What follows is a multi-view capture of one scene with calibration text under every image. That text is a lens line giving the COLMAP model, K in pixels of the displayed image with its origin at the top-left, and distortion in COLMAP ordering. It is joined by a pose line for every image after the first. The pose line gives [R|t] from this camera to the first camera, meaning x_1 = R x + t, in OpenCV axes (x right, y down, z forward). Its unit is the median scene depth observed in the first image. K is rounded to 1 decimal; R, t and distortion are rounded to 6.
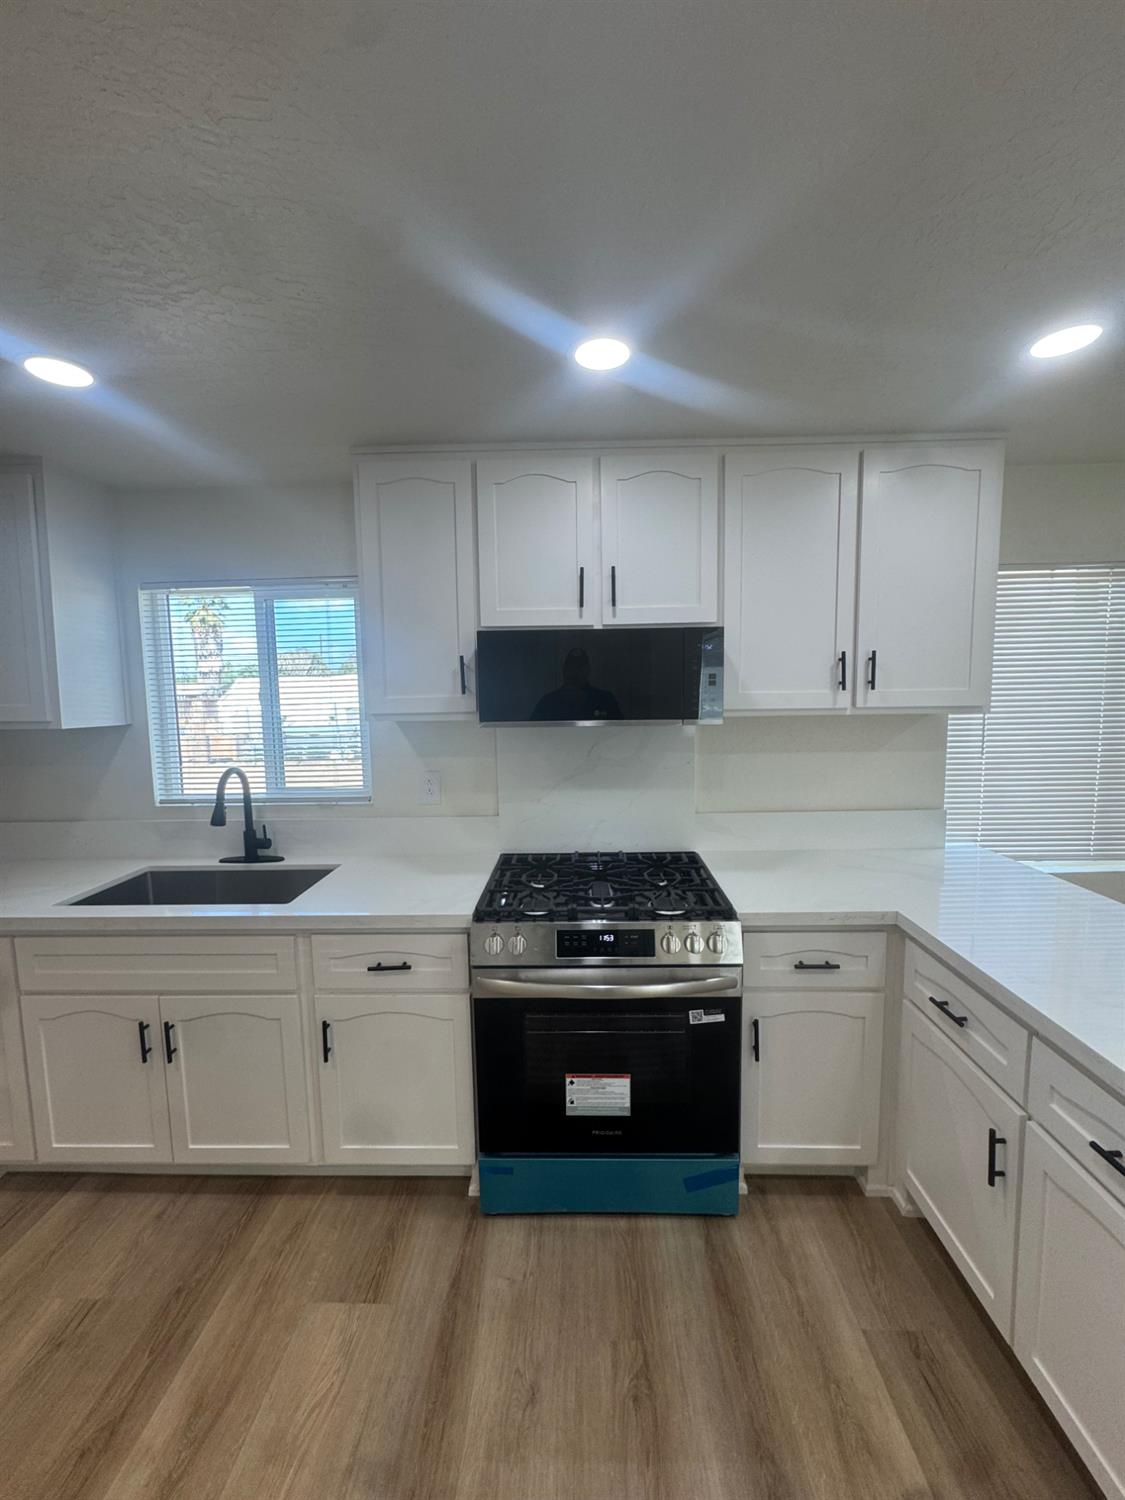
lens RADIAL K [[599.5, 0, 561.8], [0, 599.5, 747.6], [0, 0, 1]] dist [-0.005261, 0.000541]
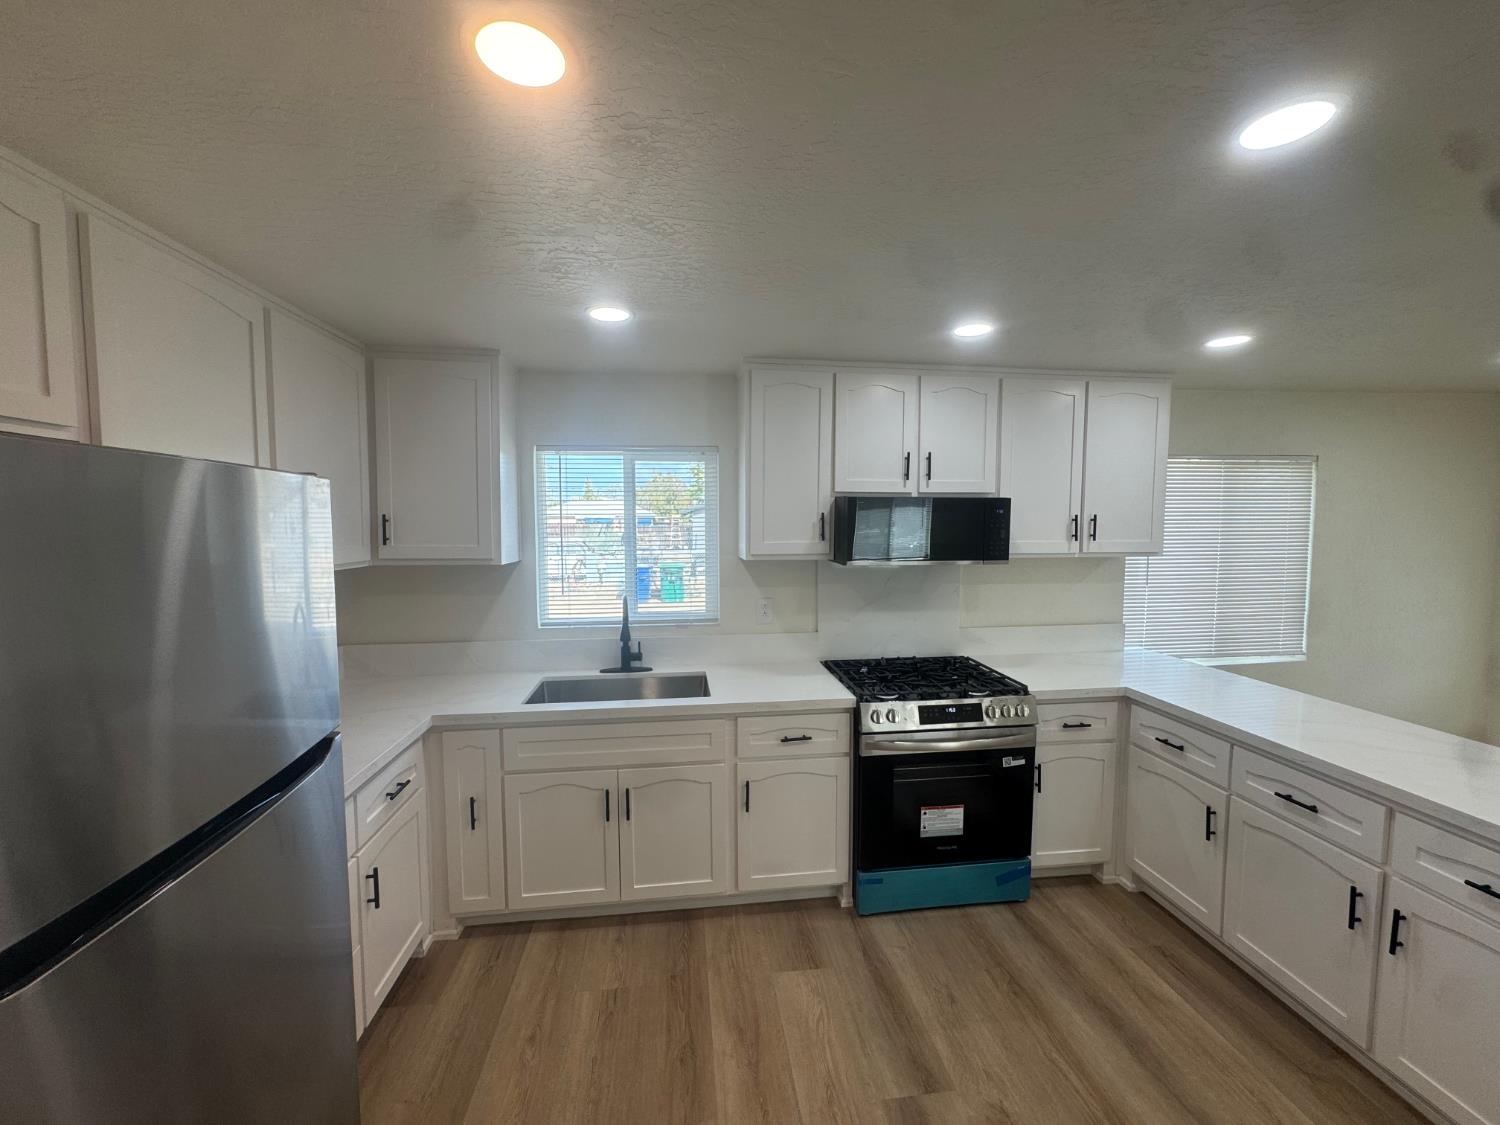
lens RADIAL K [[599.5, 0, 748.0], [0, 599.5, 561.1], [0, 0, 1]] dist [-0.005261, 0.000541]
pose [[0.988269, 0.005193, 0.152637, -0.603093], [-0.000387, 0.999504, -0.031495, 0.000639], [-0.152725, 0.031066, 0.987780, -0.358792]]
